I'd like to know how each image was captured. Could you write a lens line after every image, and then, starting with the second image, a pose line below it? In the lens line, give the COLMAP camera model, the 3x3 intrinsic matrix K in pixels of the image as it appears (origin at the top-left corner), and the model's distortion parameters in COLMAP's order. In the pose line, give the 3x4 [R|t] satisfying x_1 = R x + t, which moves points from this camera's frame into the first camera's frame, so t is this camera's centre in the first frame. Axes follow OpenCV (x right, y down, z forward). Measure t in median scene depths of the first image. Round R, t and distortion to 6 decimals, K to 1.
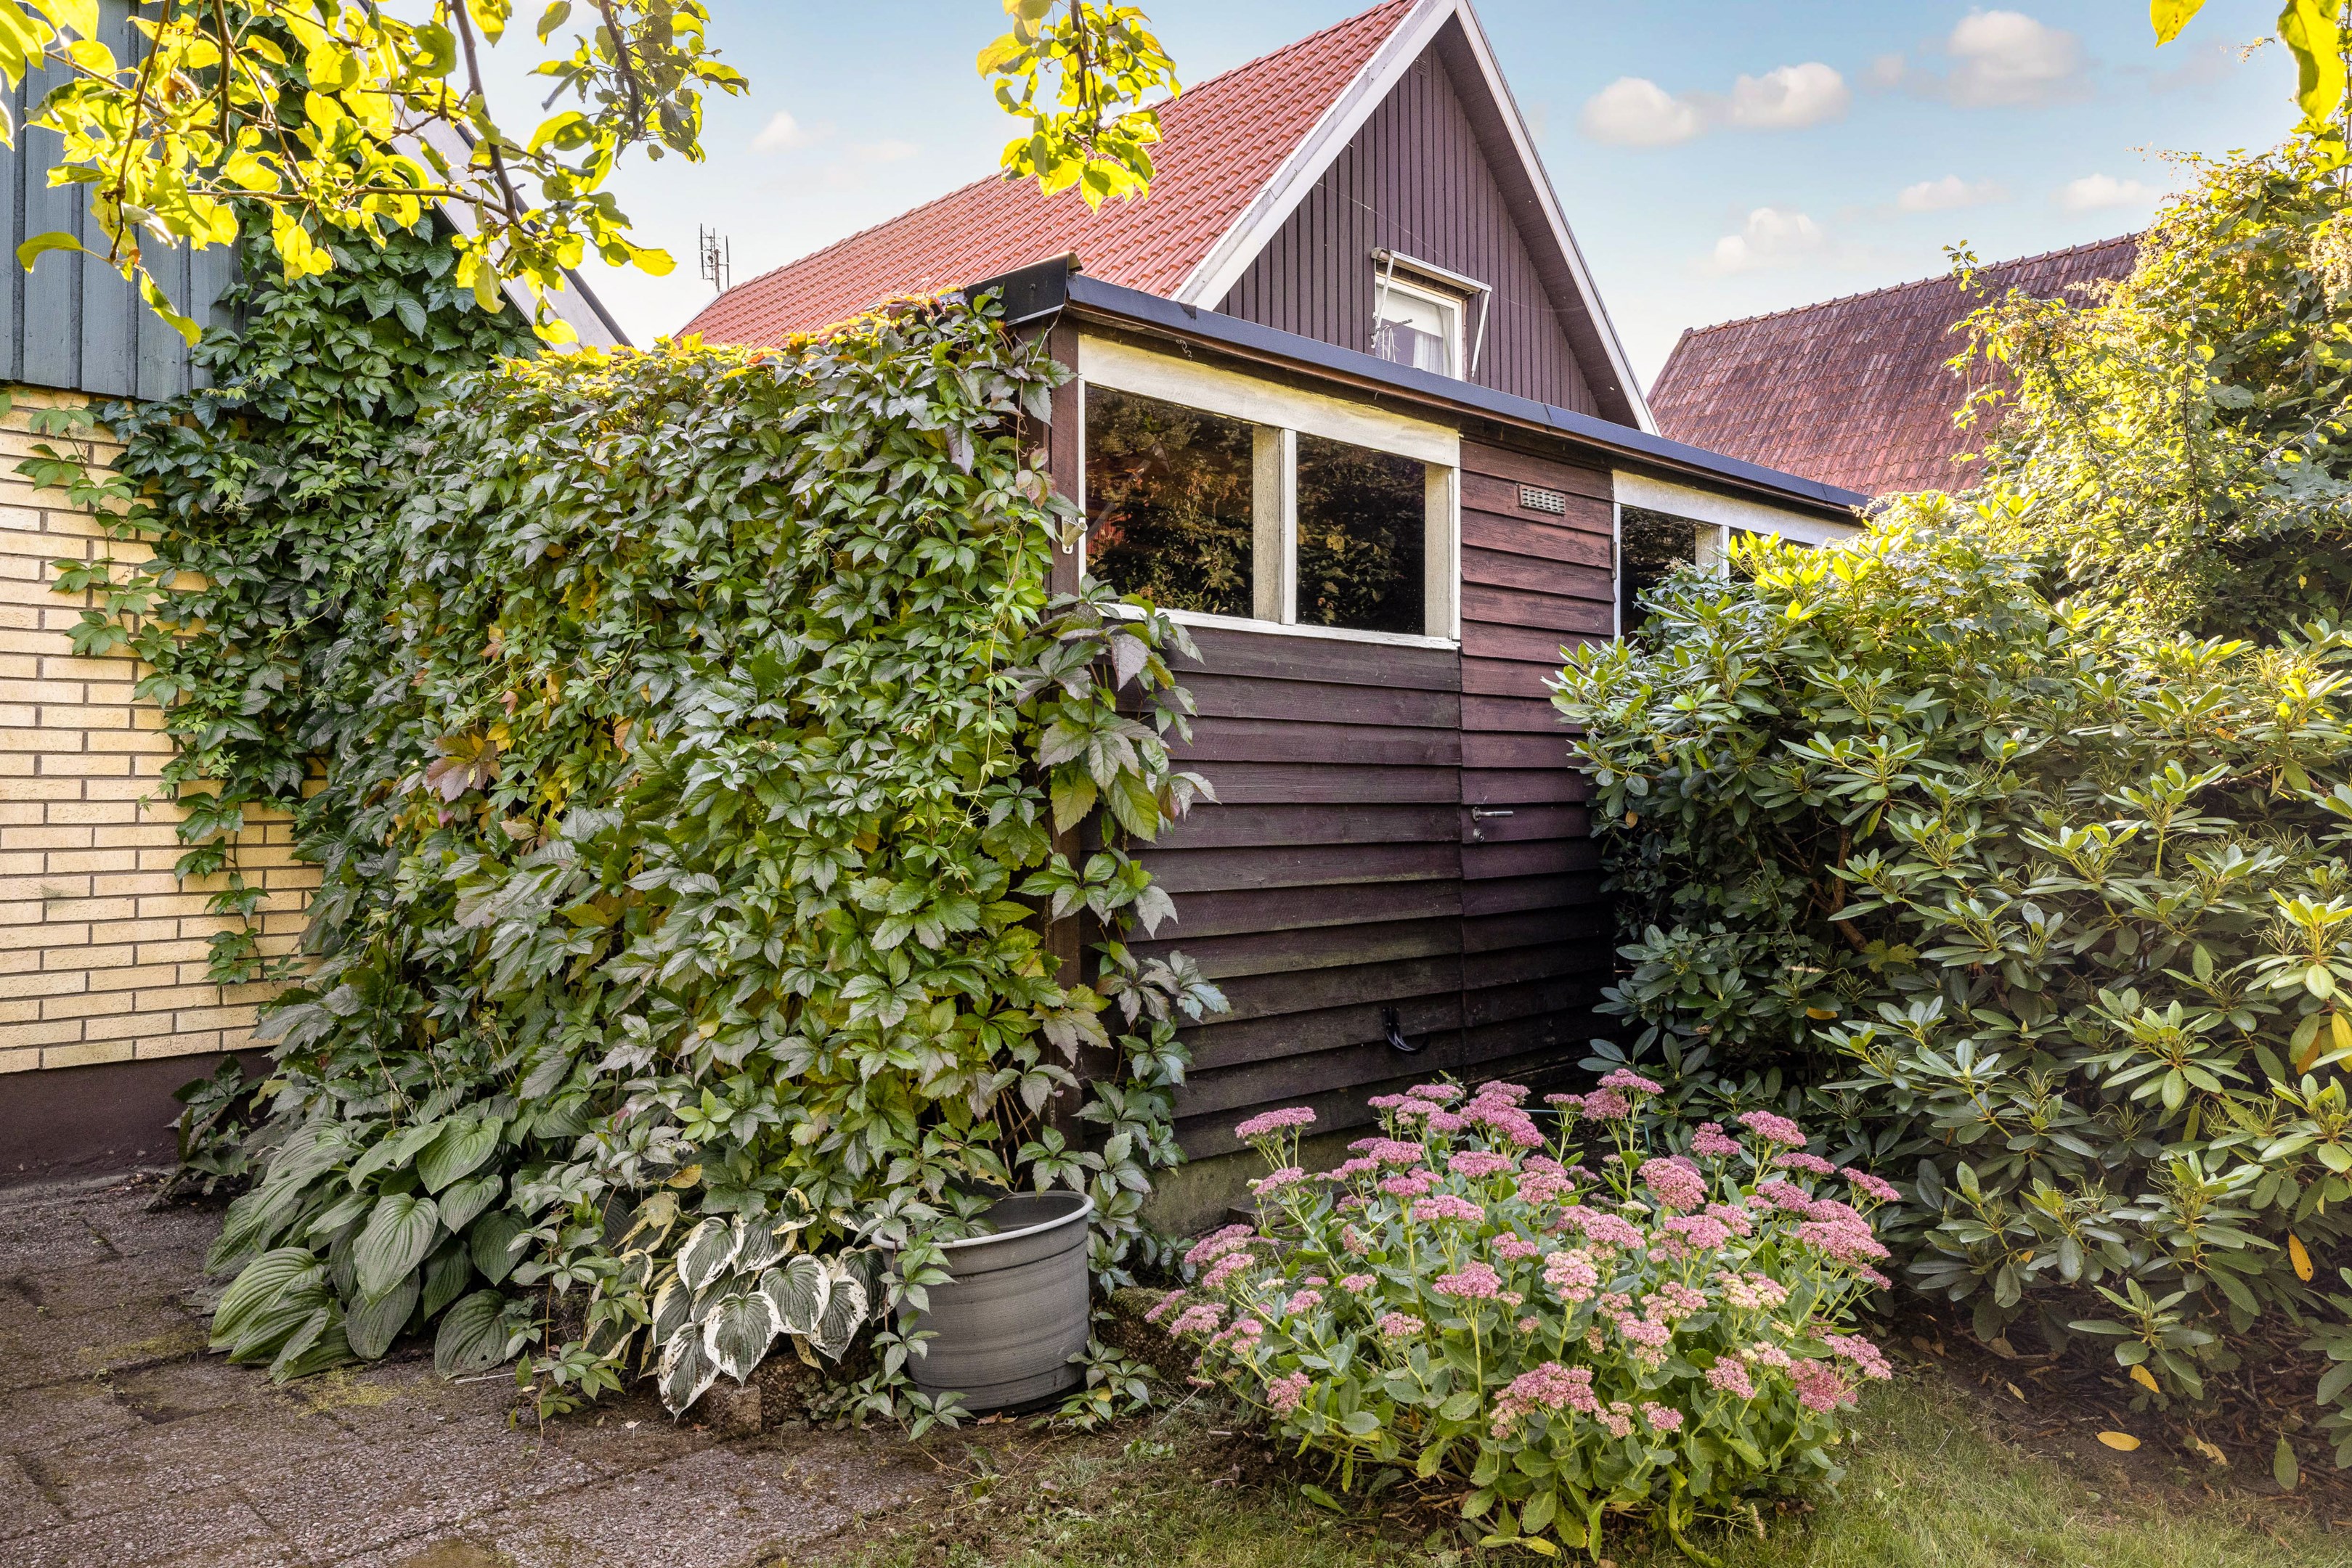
lens RADIAL K [[1669.6, 0, 1172.4], [0, 1669.6, 779.1], [0, 0, 1]] dist [-0.008971, 0.001007]
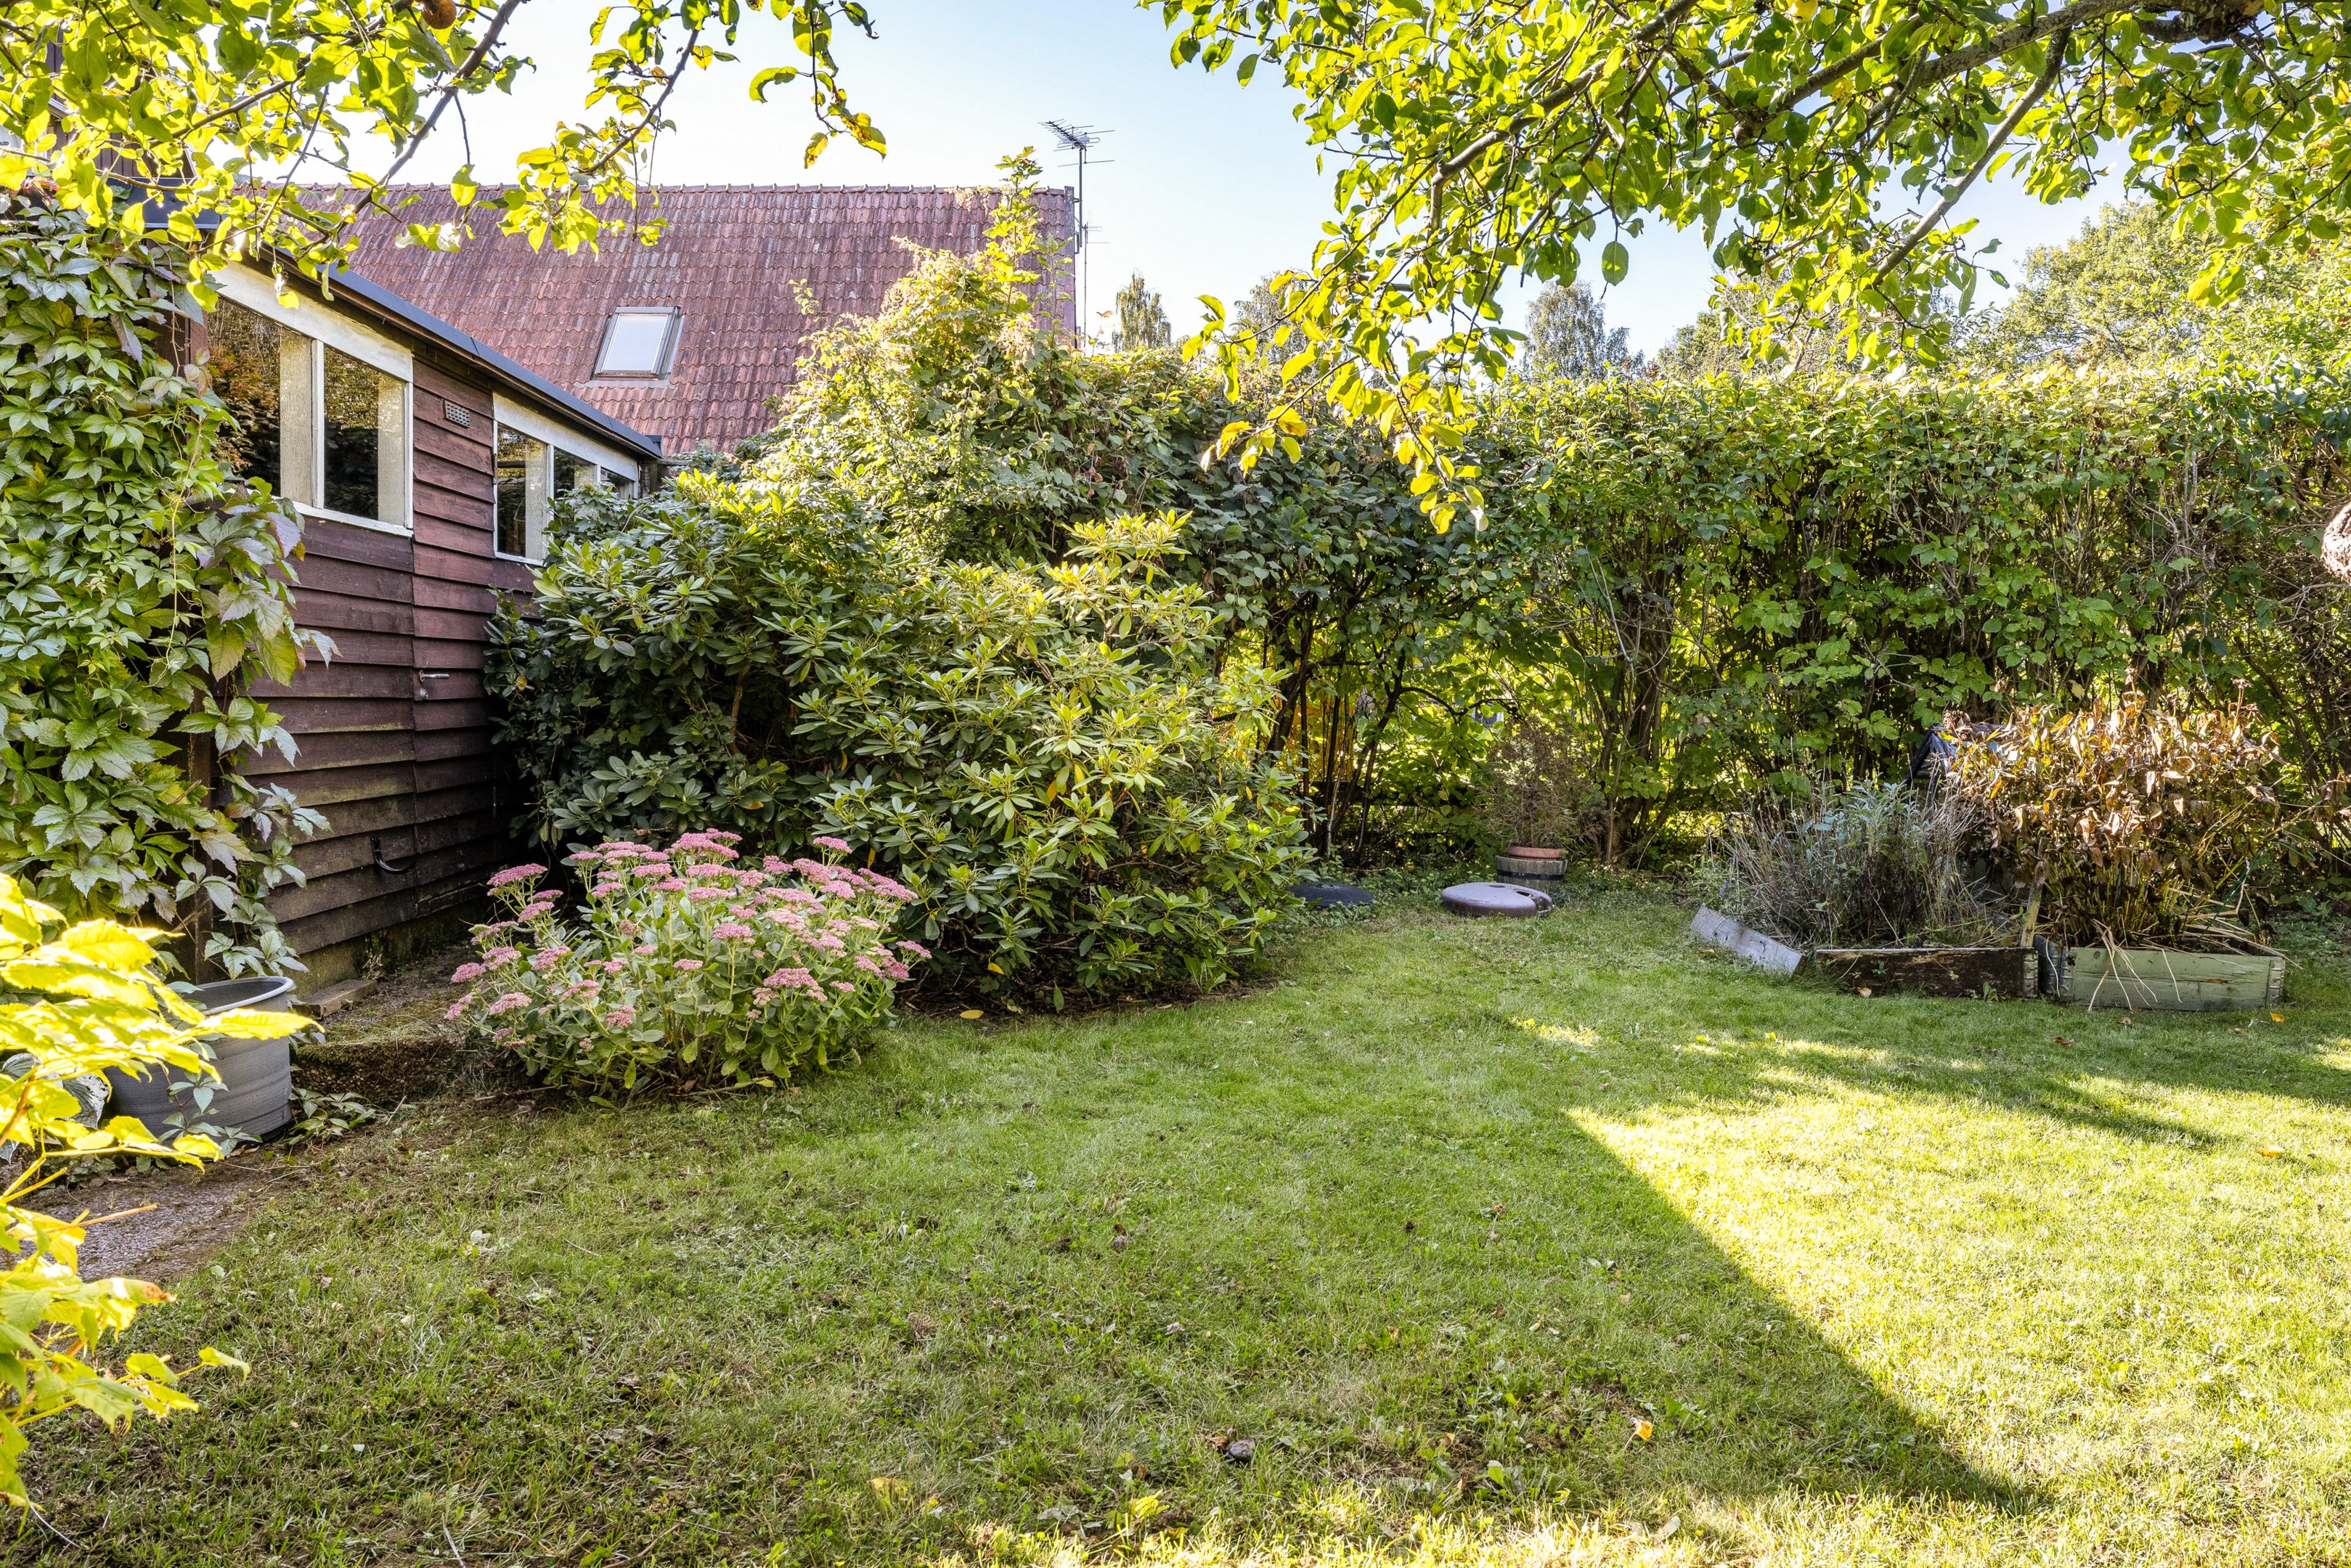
lens RADIAL K [[1830.1, 0, 1175.0], [0, 1830.1, 783.3], [0, 0, 1]] dist [-0.003109, -0.004212]
pose [[0.663374, -0.036453, 0.747399, -0.590876], [-0.003681, 0.998642, 0.051974, 0.036721], [-0.748279, -0.037230, 0.662339, -0.363102]]
